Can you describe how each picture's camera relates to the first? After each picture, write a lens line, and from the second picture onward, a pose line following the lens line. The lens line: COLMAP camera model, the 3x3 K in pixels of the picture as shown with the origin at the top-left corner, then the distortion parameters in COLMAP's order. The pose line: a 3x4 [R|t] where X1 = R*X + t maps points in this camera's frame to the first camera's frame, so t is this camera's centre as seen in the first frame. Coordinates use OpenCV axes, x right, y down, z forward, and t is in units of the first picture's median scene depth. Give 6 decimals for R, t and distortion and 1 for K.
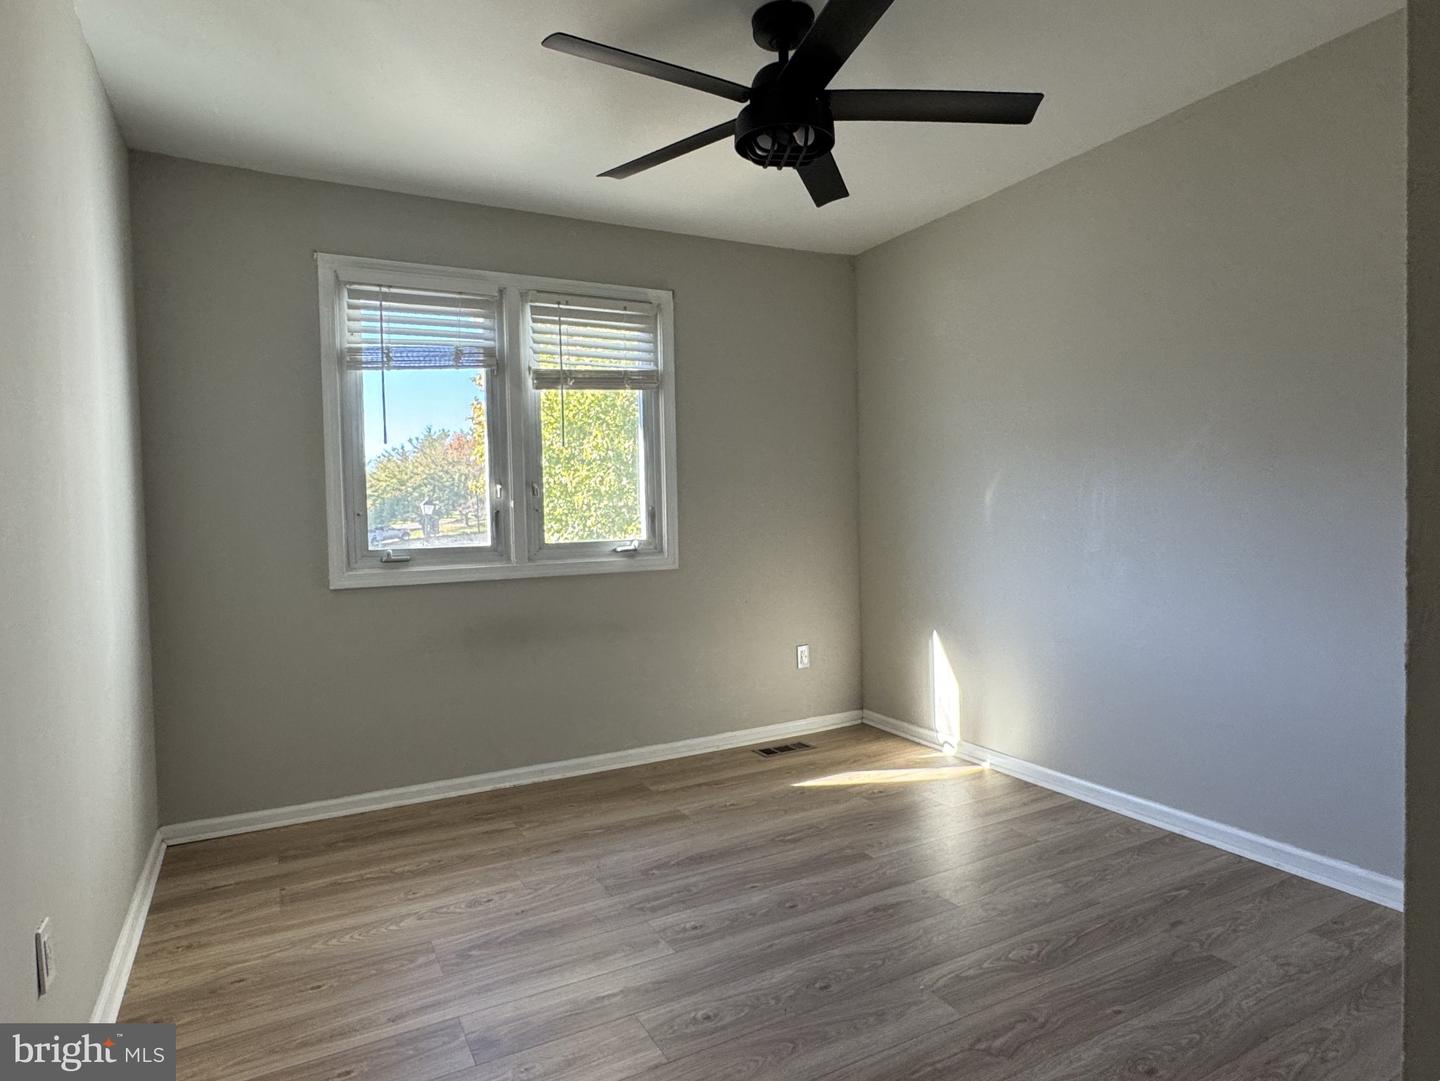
lens RADIAL K [[816.4, 0, 722.4], [0, 816.4, 538.0], [0, 0, 1]] dist [0.000221, 0.000546]
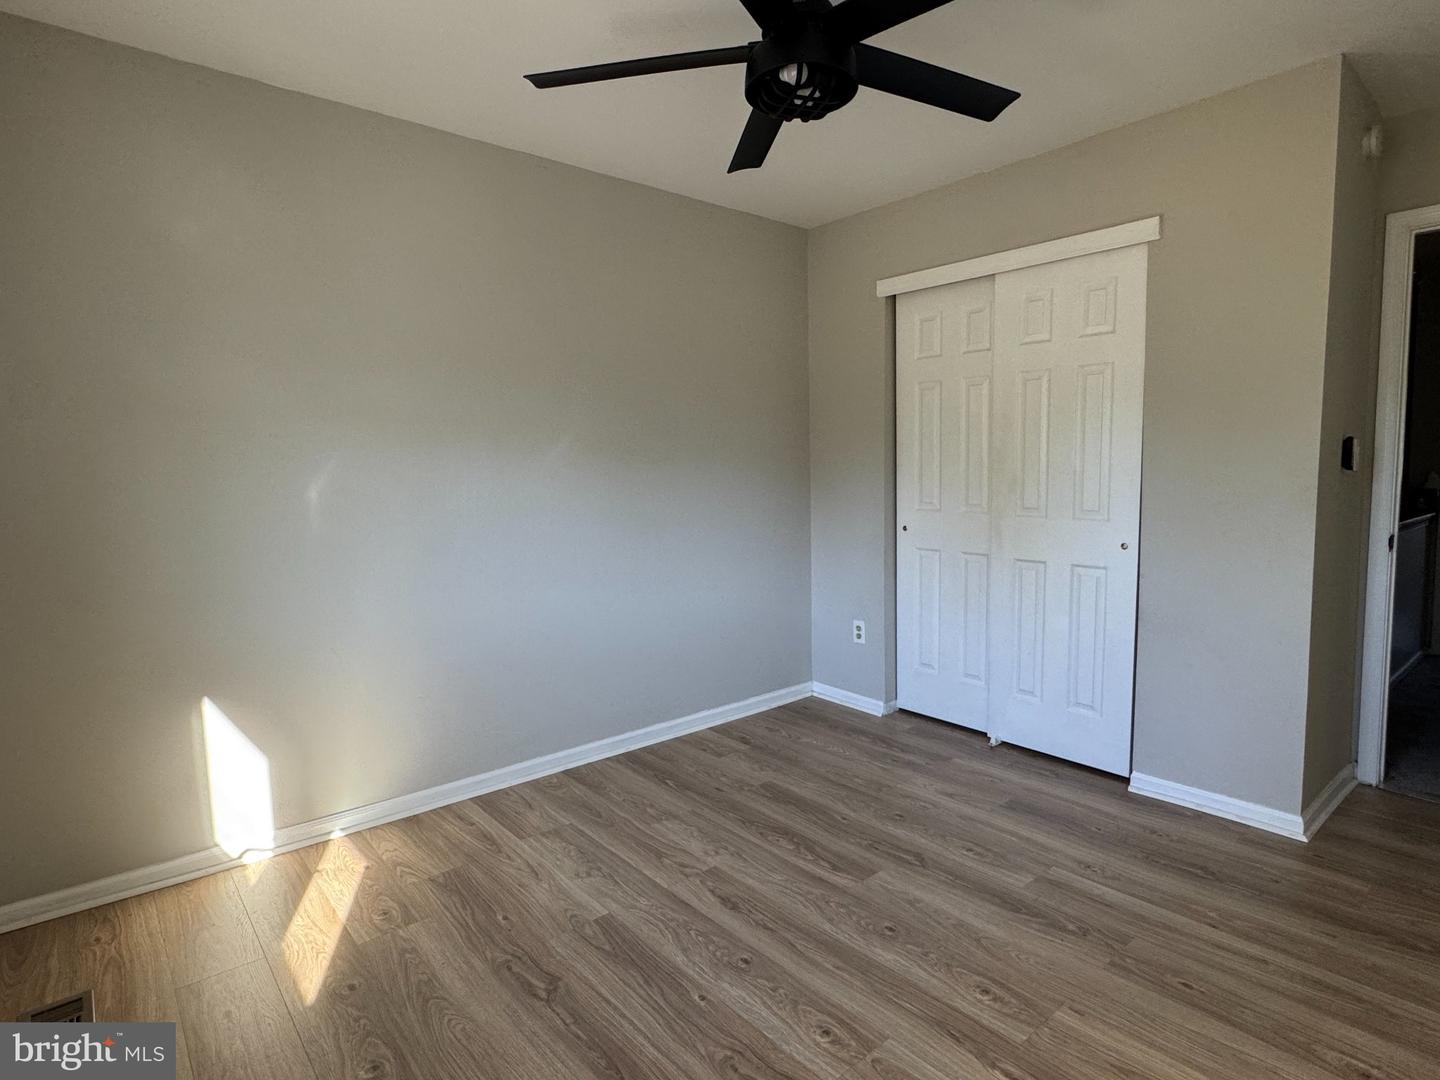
lens RADIAL K [[776.6, 0, 695.2], [0, 776.6, 525.1], [0, 0, 1]] dist [0.001170, 0.001647]
pose [[-0.187343, -0.040080, 0.981476, -0.600746], [0.060575, 0.996794, 0.052268, -0.047731], [-0.980425, 0.069245, -0.184315, 1.016857]]
